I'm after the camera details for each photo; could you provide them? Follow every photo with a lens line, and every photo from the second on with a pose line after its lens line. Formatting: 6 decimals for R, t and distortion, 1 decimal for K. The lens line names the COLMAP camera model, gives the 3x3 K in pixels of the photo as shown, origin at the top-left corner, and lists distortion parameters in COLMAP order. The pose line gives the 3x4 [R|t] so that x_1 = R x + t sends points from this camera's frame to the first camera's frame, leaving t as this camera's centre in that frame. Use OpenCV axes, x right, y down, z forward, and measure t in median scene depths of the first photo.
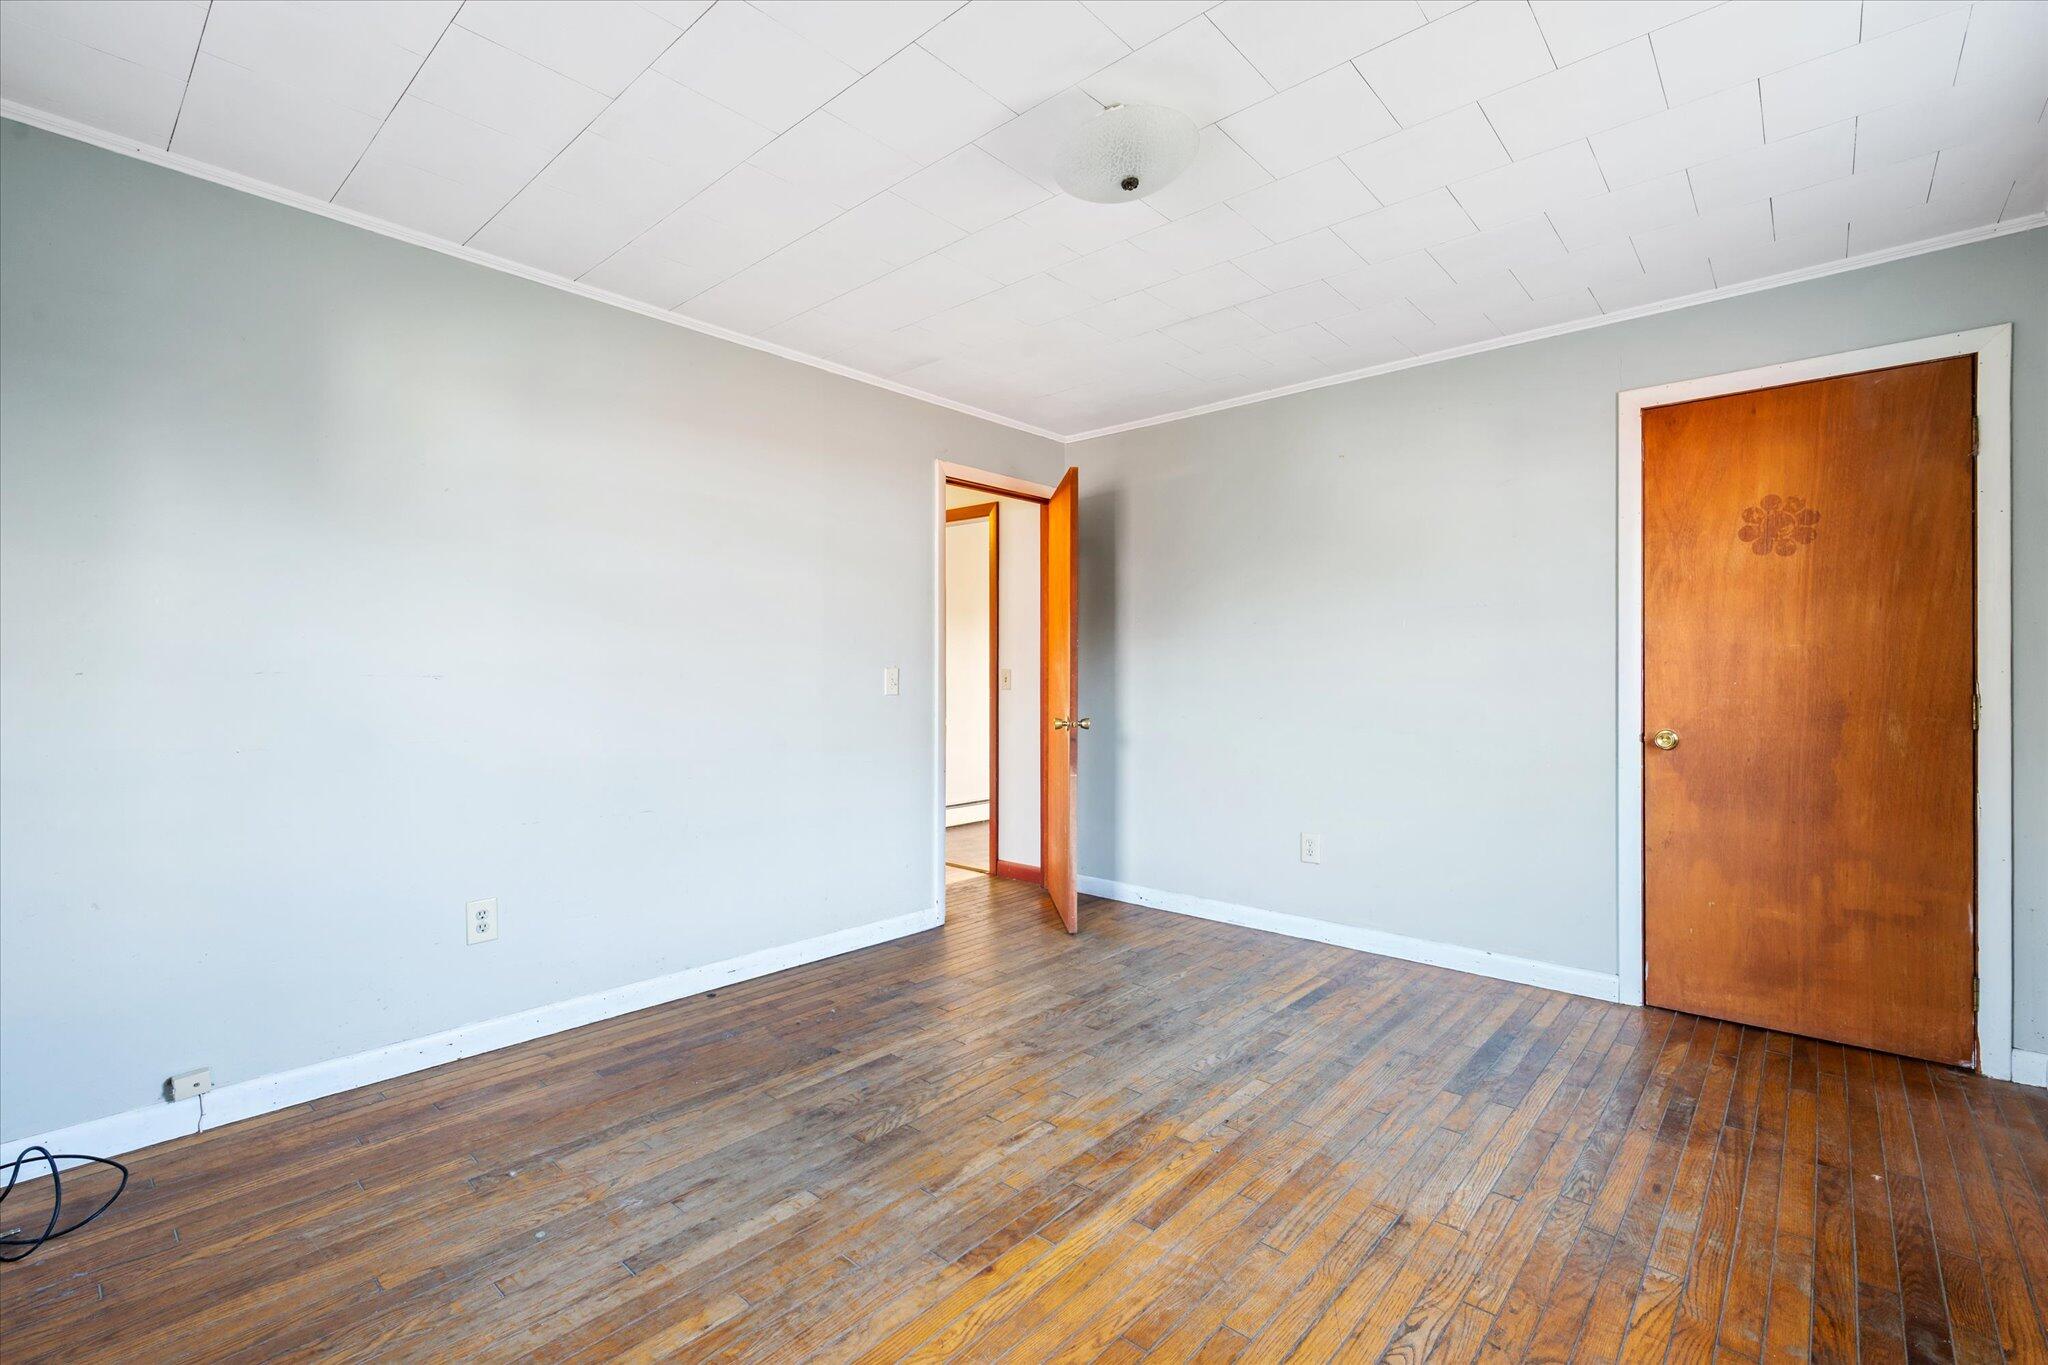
lens RADIAL K [[899.1, 0, 1024.0], [0, 899.1, 679.0], [0, 0, 1]] dist [0.000037, 0.000015]
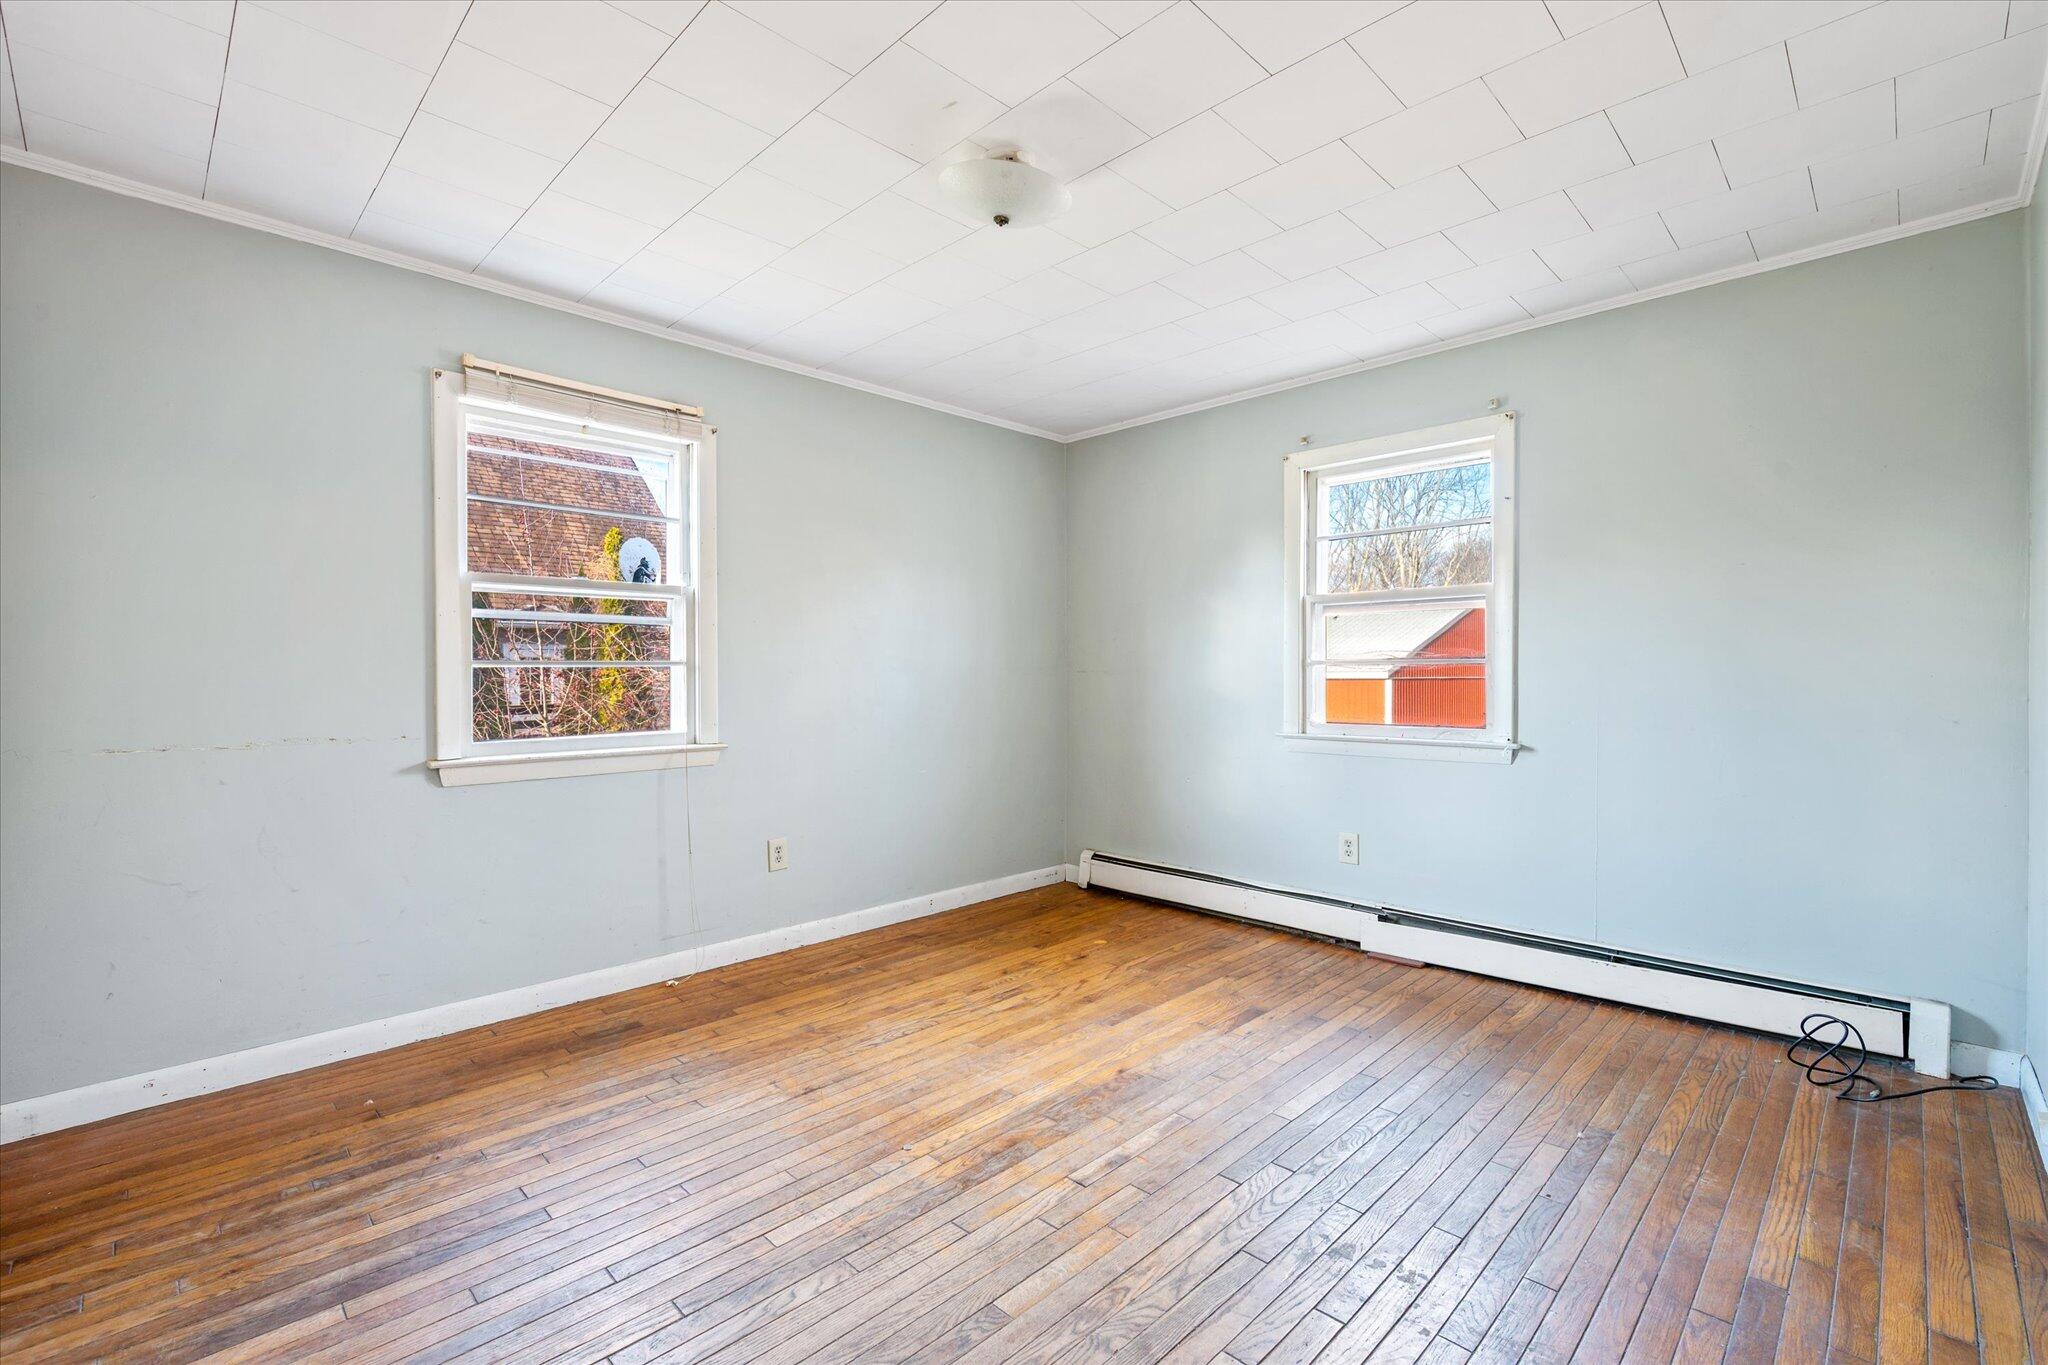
lens RADIAL K [[899.1, 0, 1024.2], [0, 899.1, 681.4], [0, 0, 1]] dist [0.000037, 0.000015]
pose [[-0.998570, 0.003727, 0.053337, 0.033497], [0.004180, 0.999956, 0.008385, 0.000153], [-0.053303, 0.008596, -0.998541, 2.107489]]
